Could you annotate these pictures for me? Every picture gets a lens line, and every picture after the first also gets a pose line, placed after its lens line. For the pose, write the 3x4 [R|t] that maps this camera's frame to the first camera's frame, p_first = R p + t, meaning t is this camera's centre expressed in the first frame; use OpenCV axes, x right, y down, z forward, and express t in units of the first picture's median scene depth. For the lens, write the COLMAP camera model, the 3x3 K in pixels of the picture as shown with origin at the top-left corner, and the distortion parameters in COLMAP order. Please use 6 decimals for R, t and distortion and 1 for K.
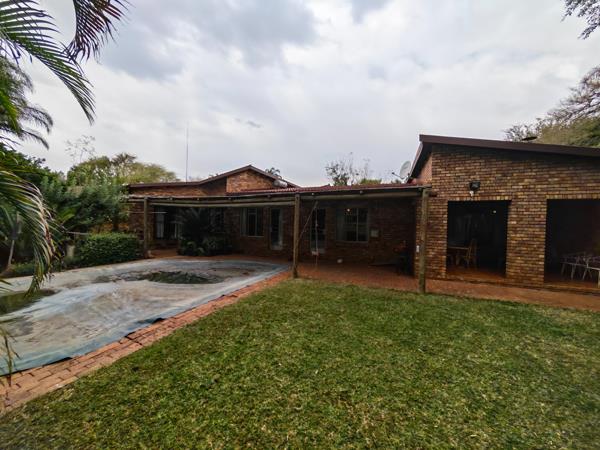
lens RADIAL K [[224.4, 0, 300.0], [0, 224.4, 225.0], [0, 0, 1]] dist [-0.001321, -0.000129]
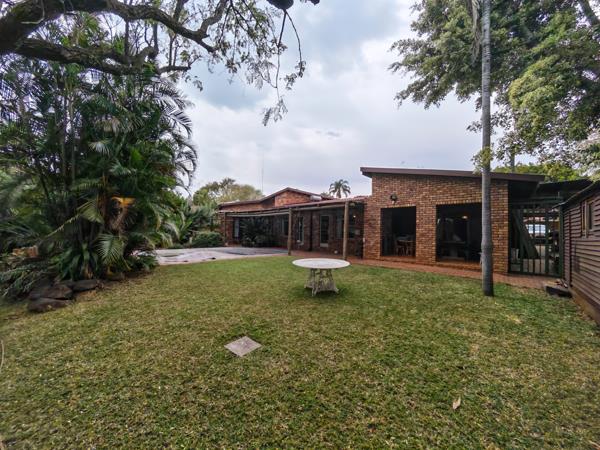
lens RADIAL K [[224.4, 0, 300.0], [0, 224.4, 225.0], [0, 0, 1]] dist [-0.001321, -0.000129]
pose [[0.936015, -0.012900, -0.351724, 0.485882], [-0.002318, 0.999080, -0.042811, 0.052692], [0.351953, 0.040887, 0.935124, -0.437161]]
